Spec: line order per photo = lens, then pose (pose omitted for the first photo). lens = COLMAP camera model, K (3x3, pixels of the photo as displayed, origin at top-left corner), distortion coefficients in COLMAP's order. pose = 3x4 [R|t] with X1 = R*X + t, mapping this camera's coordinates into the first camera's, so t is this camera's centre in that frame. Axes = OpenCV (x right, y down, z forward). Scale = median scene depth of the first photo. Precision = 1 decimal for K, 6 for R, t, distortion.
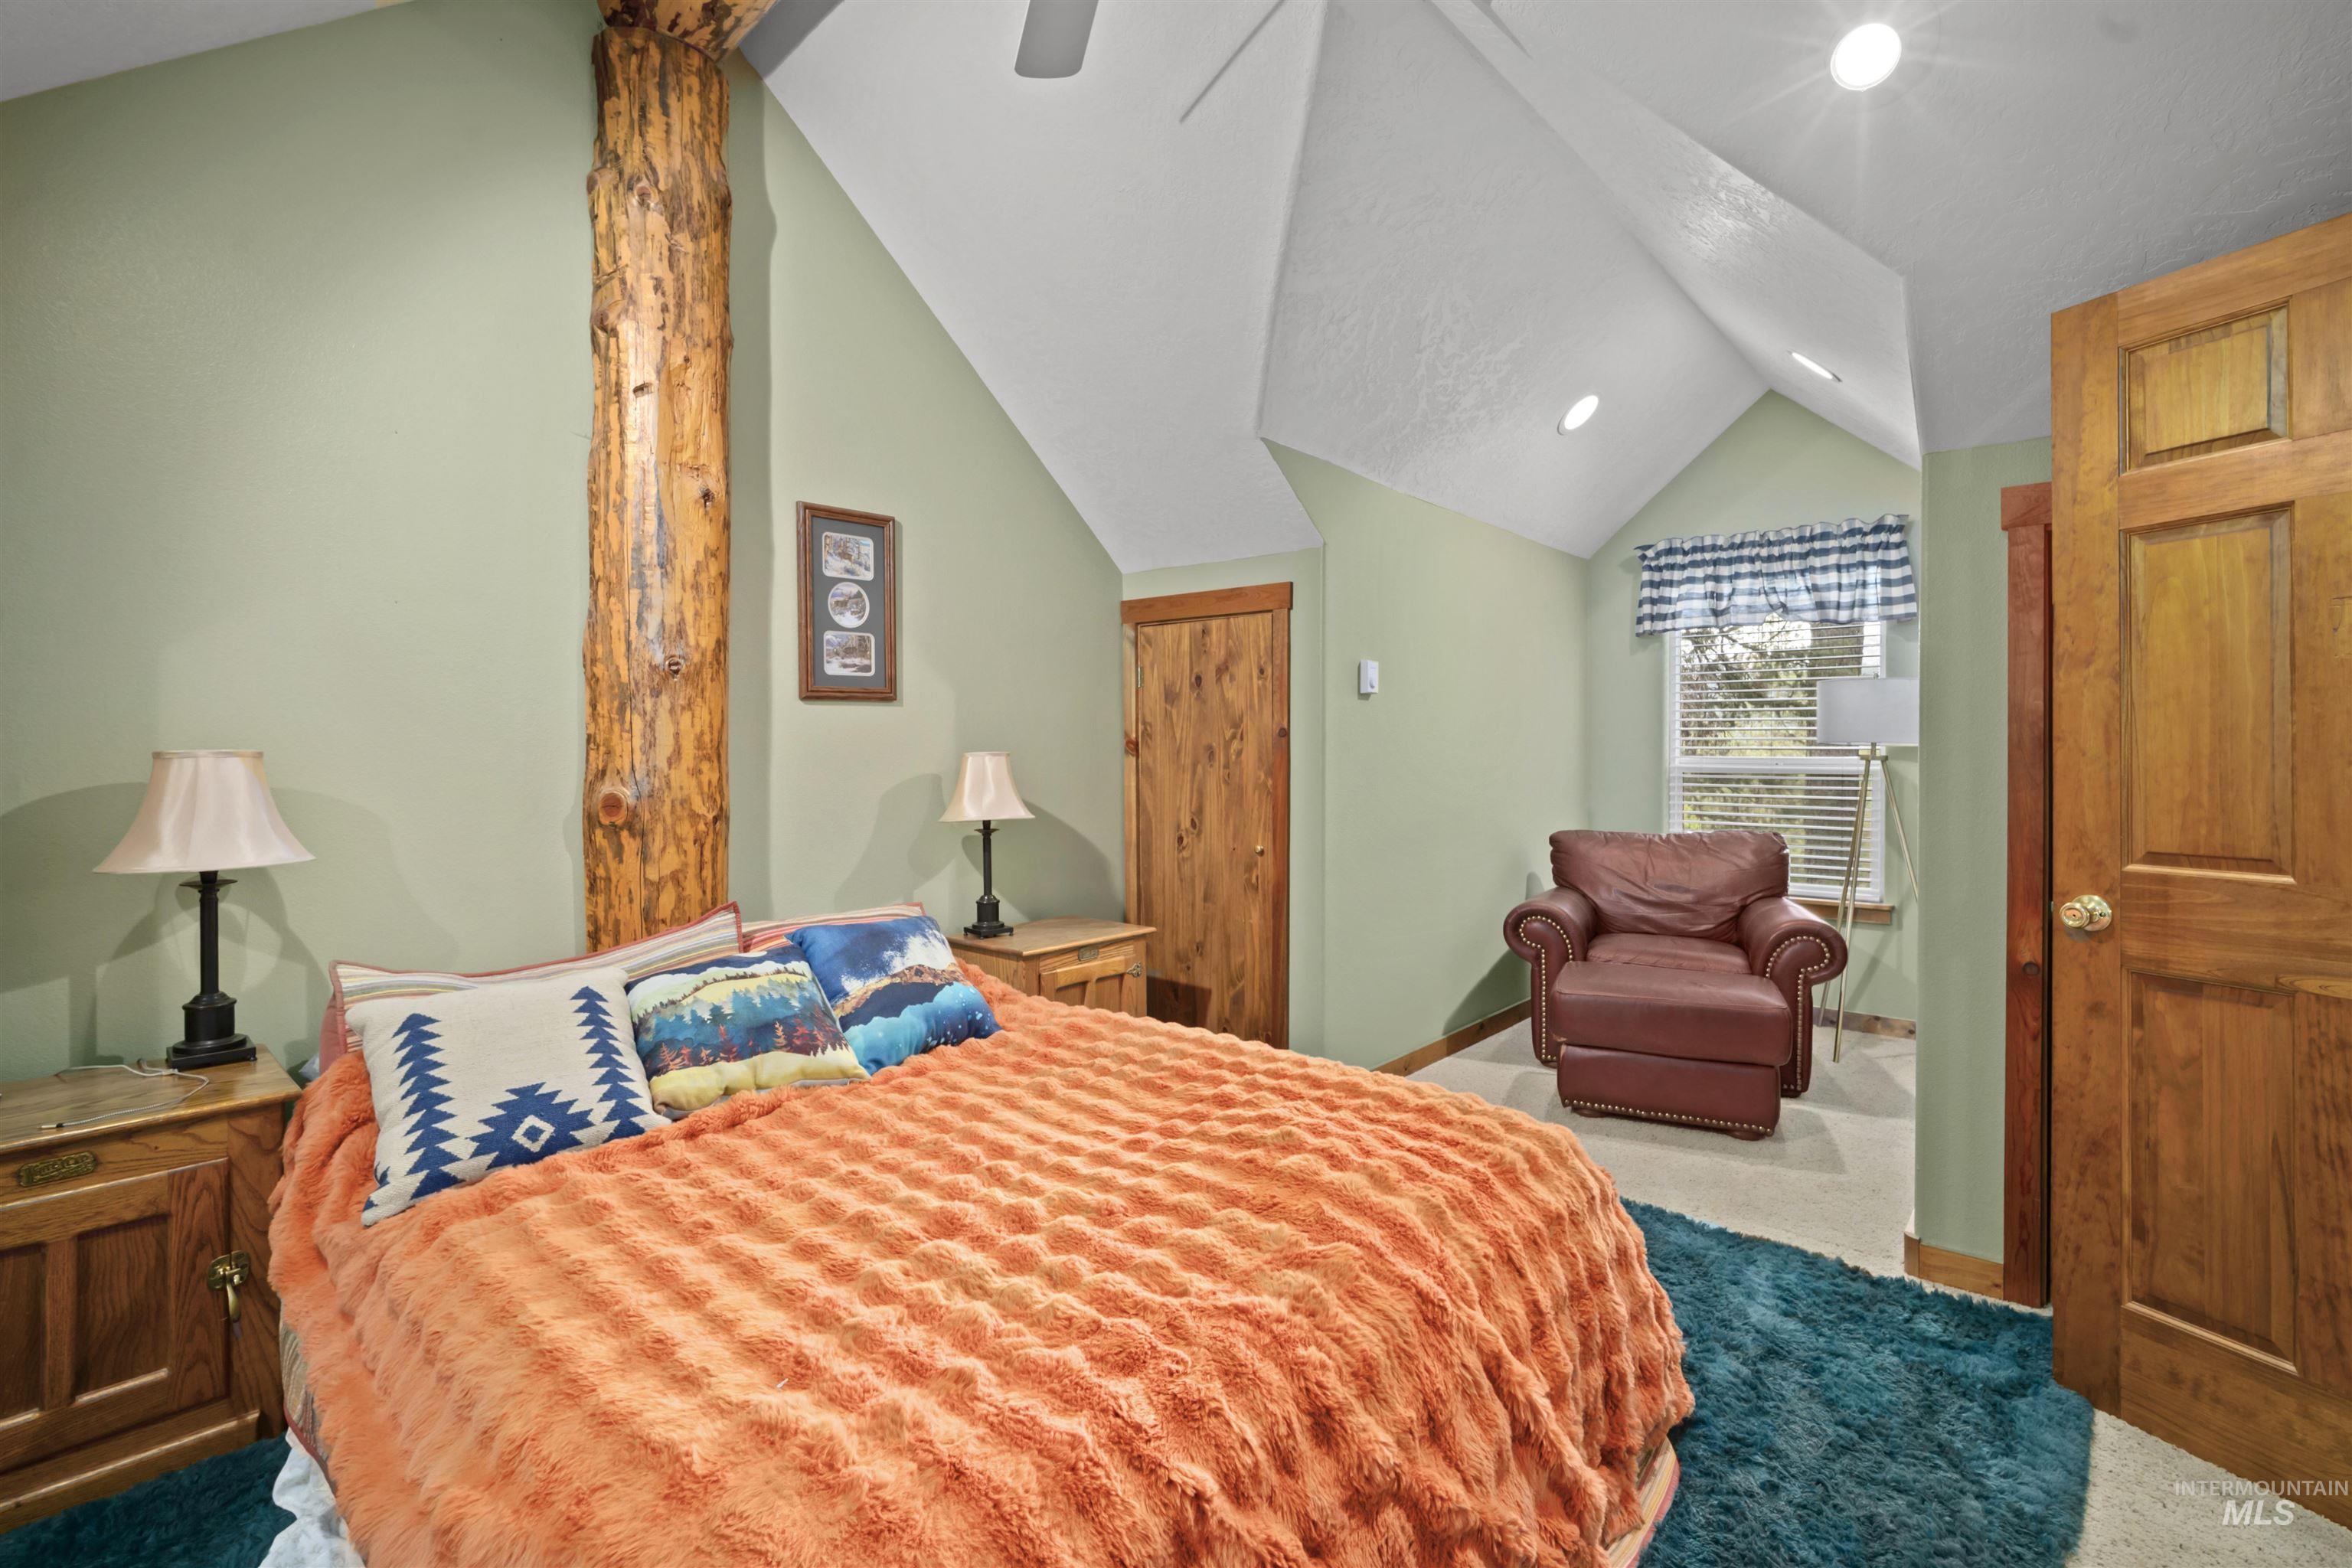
lens RADIAL K [[1026.7, 0, 1205.9], [0, 1026.7, 752.6], [0, 0, 1]] dist [0.002774, 0.000533]
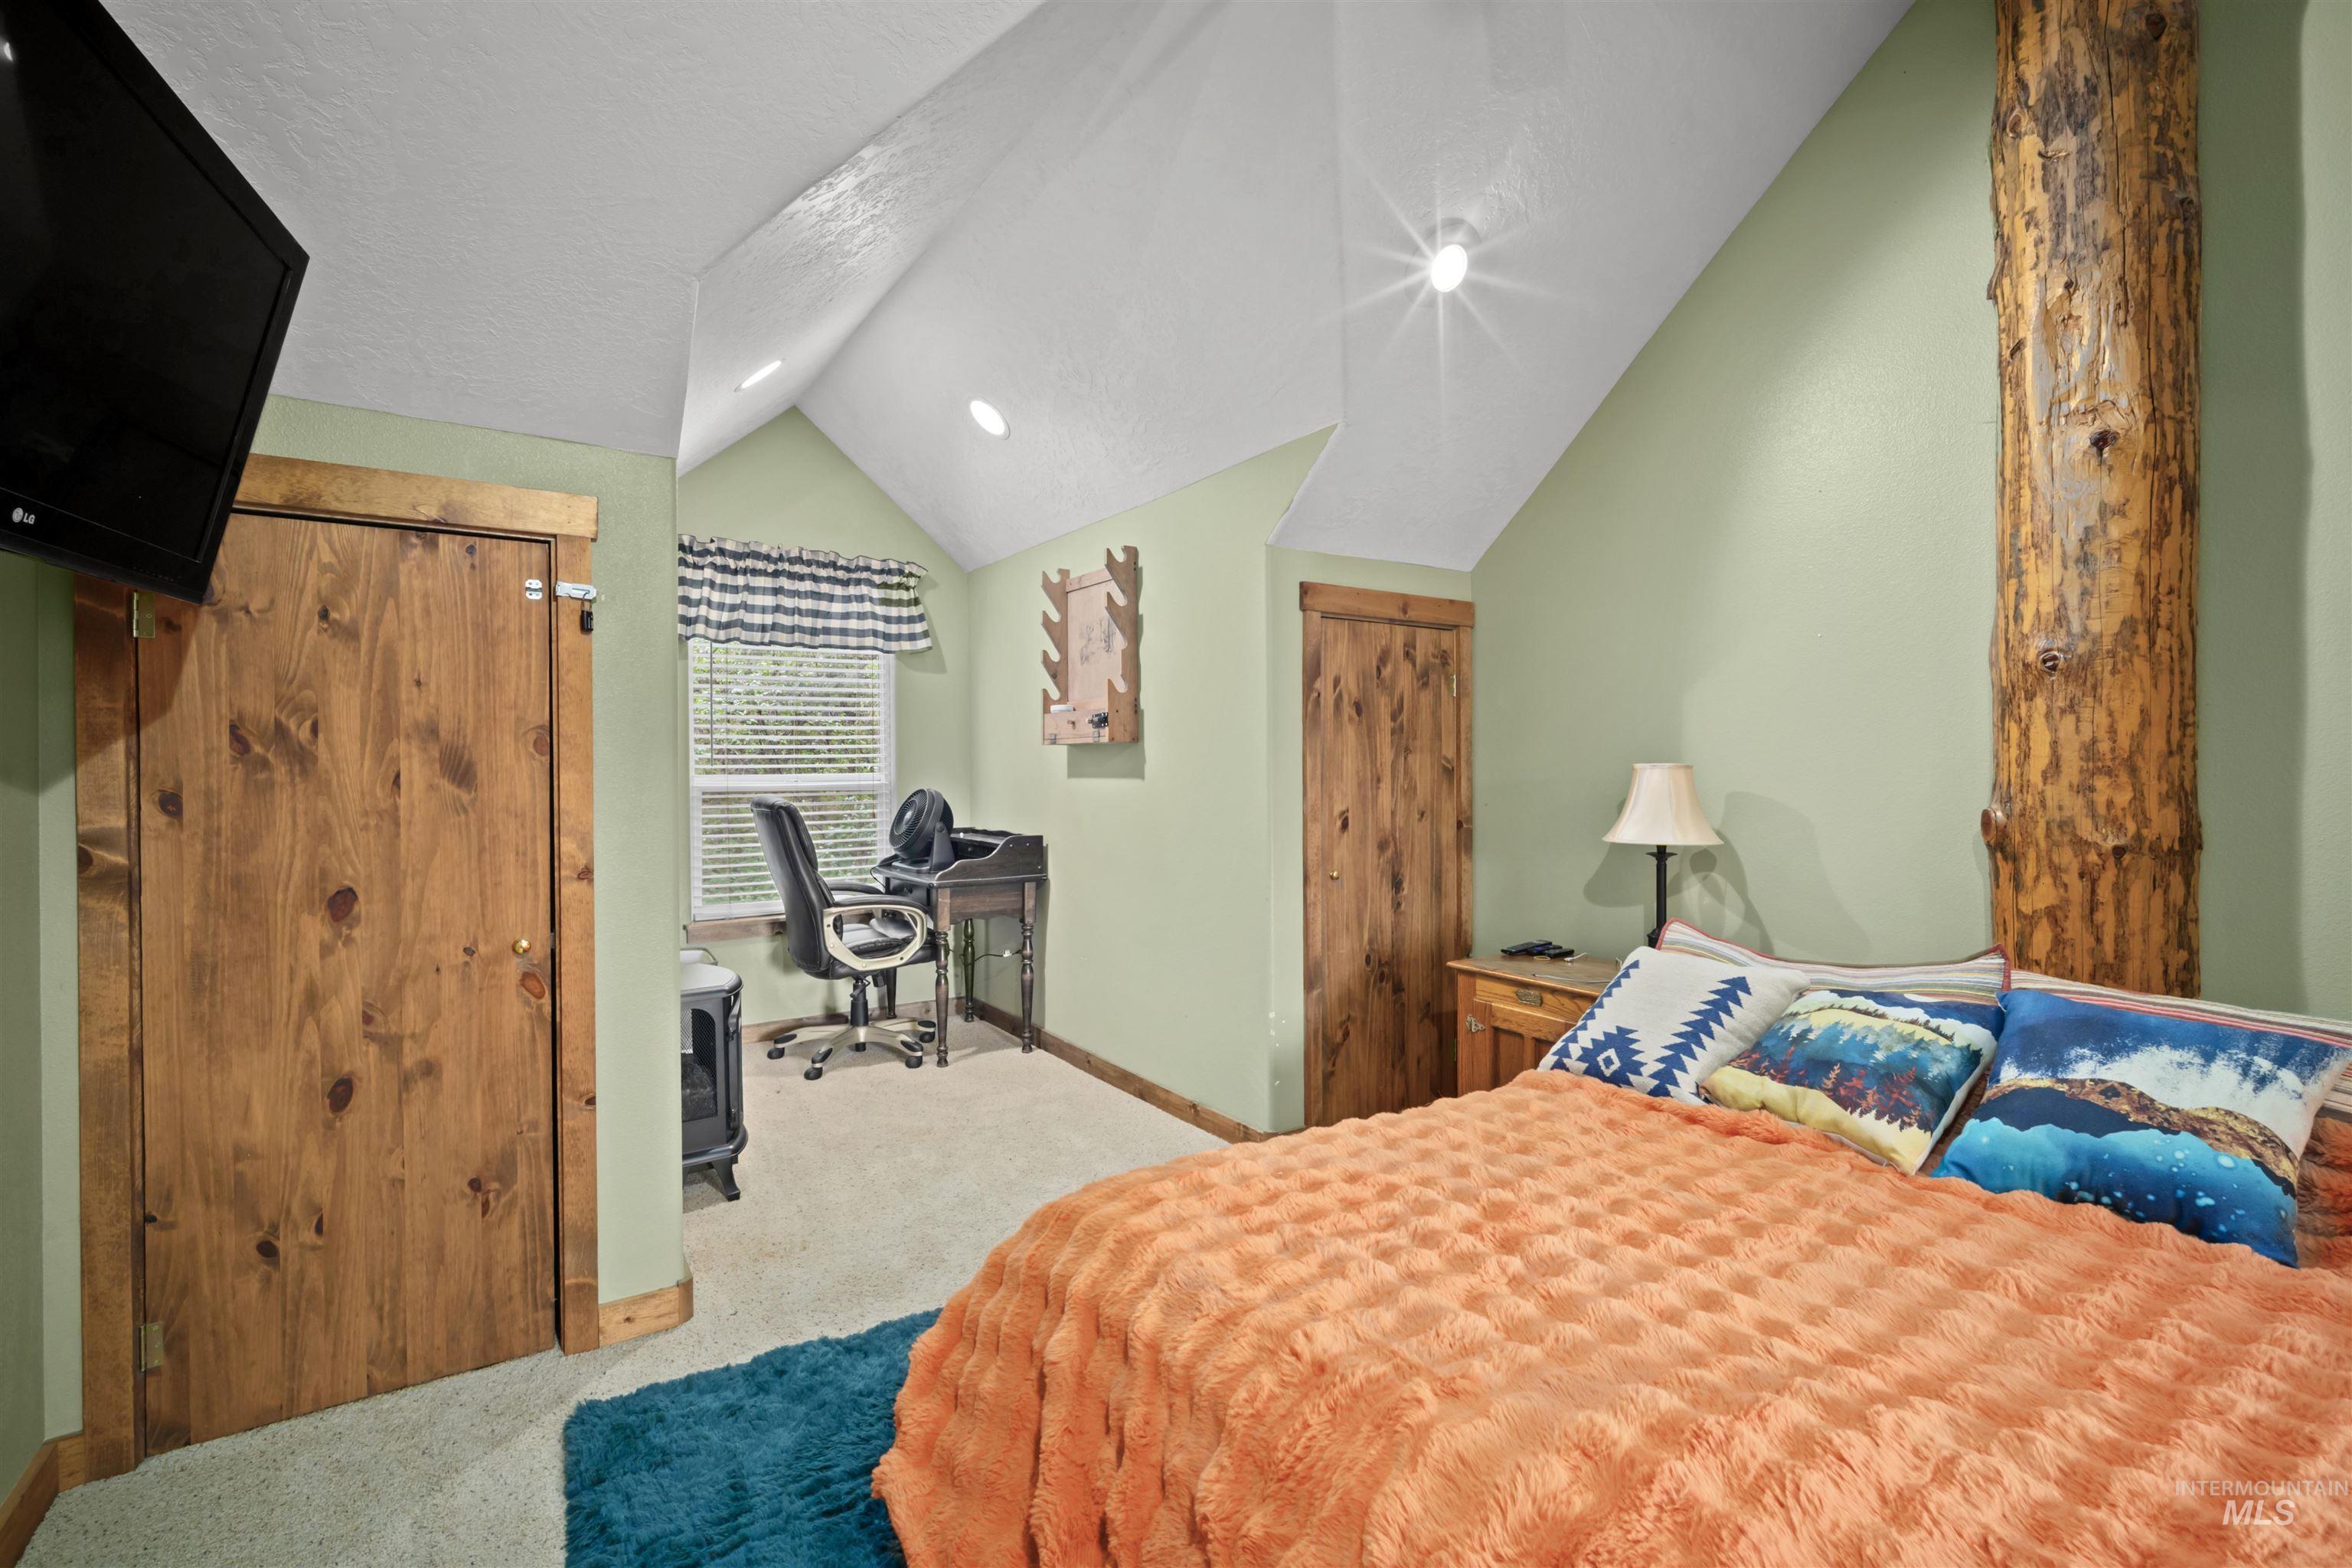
lens RADIAL K [[1026.7, 0, 1177.5], [0, 1026.7, 774.9], [0, 0, 1]] dist [0.002774, 0.000533]
pose [[-0.243268, 0.009908, -0.969909, 0.472768], [0.002403, 0.999951, 0.009613, -0.001687], [0.969956, 0.000008, -0.243280, 0.517247]]
